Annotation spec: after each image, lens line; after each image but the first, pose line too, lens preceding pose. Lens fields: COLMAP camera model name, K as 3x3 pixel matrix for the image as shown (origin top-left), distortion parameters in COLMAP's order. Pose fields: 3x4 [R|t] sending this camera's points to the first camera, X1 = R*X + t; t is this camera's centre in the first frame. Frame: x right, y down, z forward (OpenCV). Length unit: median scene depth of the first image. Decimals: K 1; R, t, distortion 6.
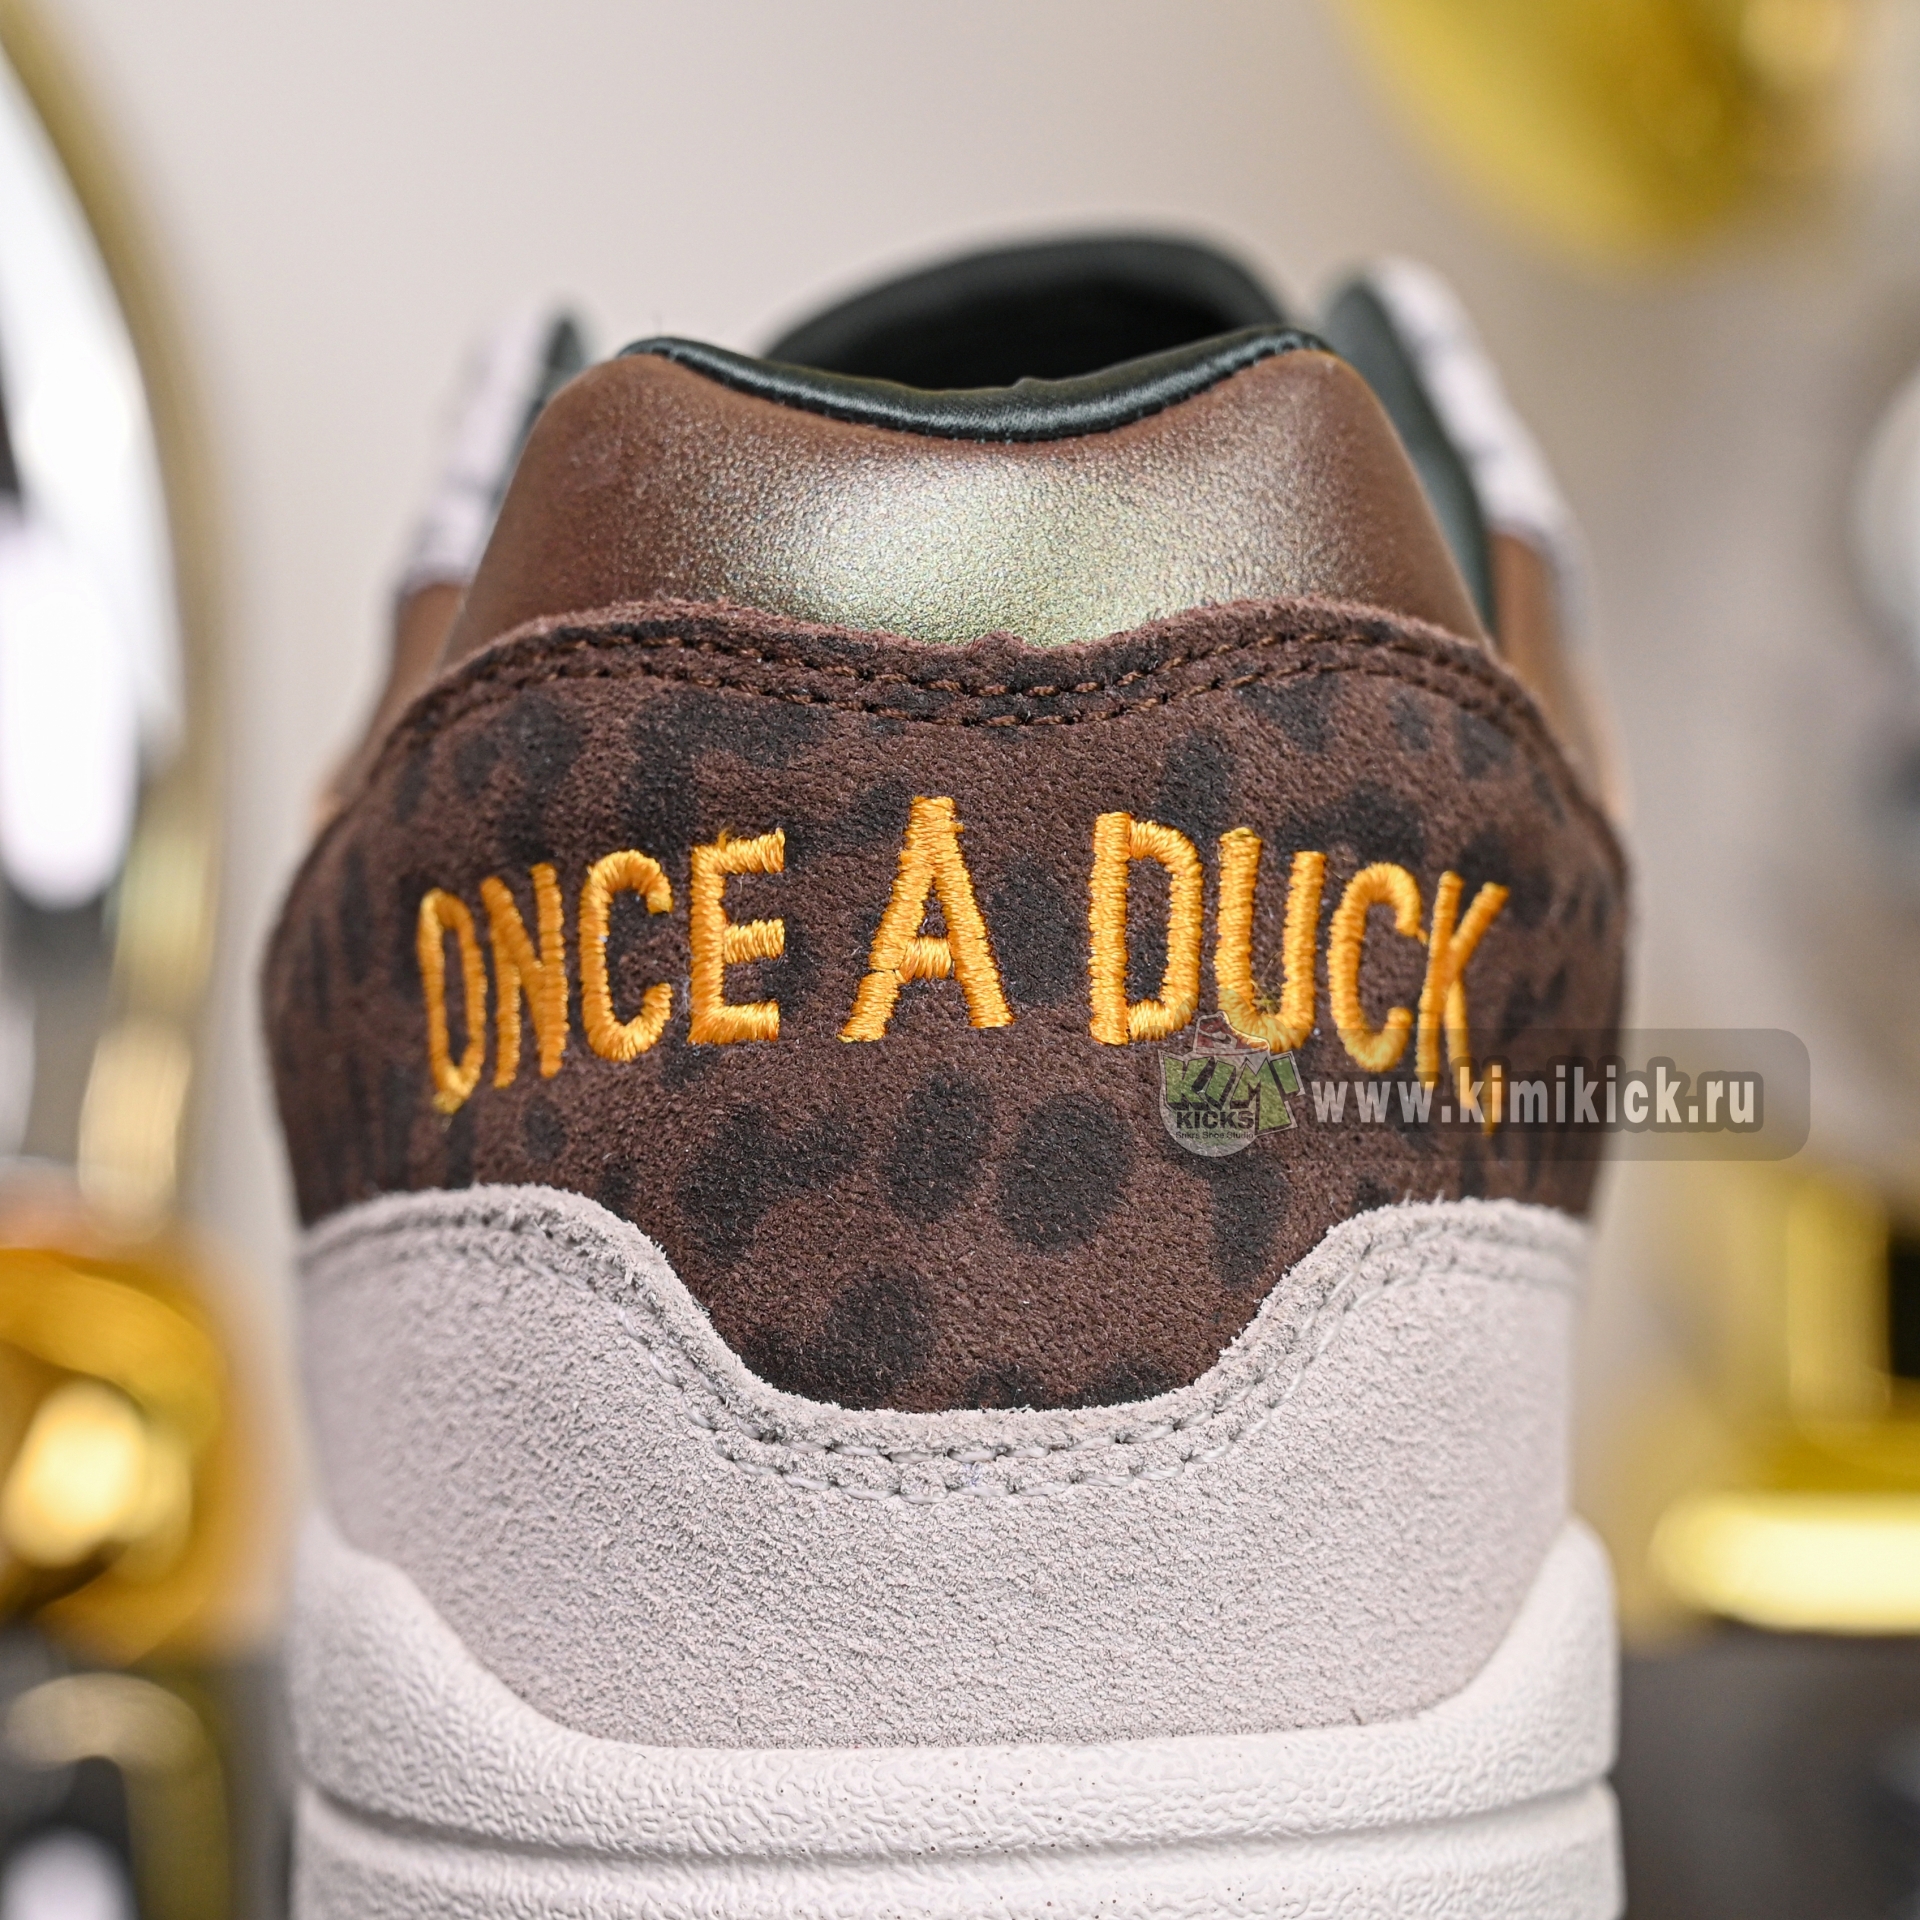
lens RADIAL K [[5577.8, 0, 960.0], [0, 5577.8, 960.0], [0, 0, 1]] dist [0.120859, 0.383112]
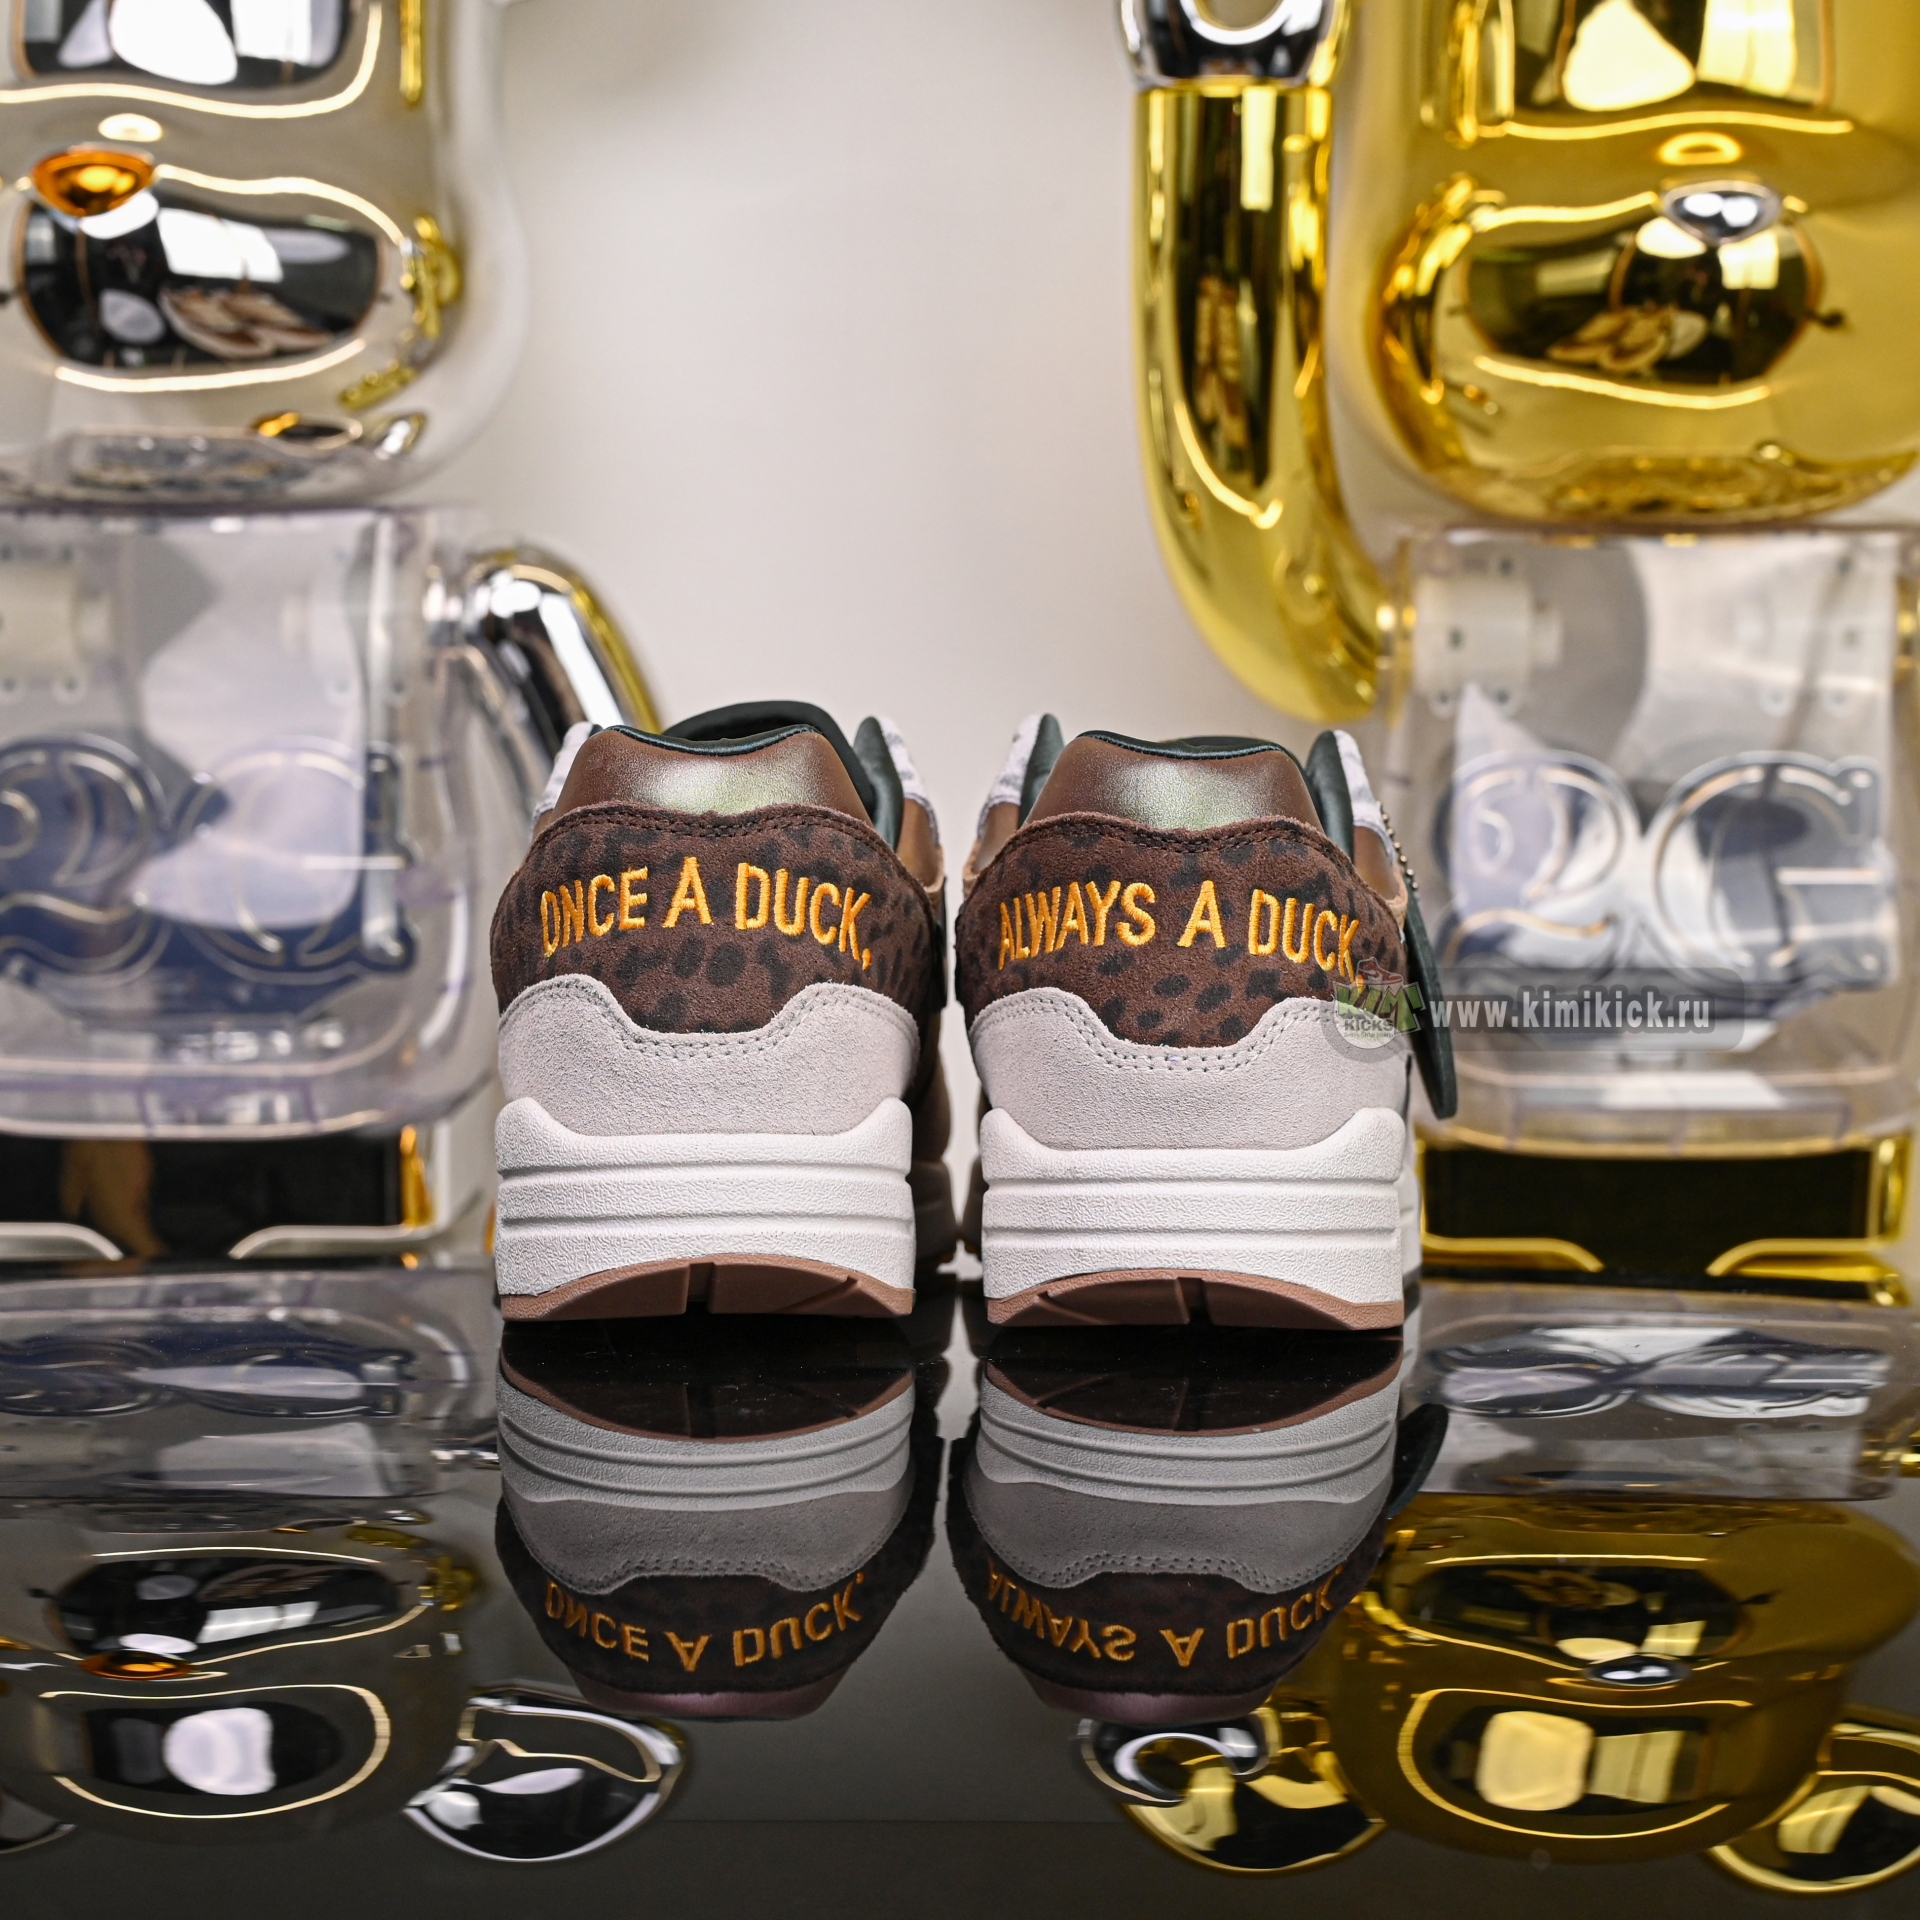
lens RADIAL K [[4255.4, 0, 960.0], [0, 4255.4, 960.0], [0, 0, 1]] dist [0.307492, 0.014890]
pose [[0.999879, 0.013518, -0.007727, 0.179229], [-0.014082, 0.996821, -0.078413, 0.233398], [0.006643, 0.078512, 0.996891, -1.583713]]
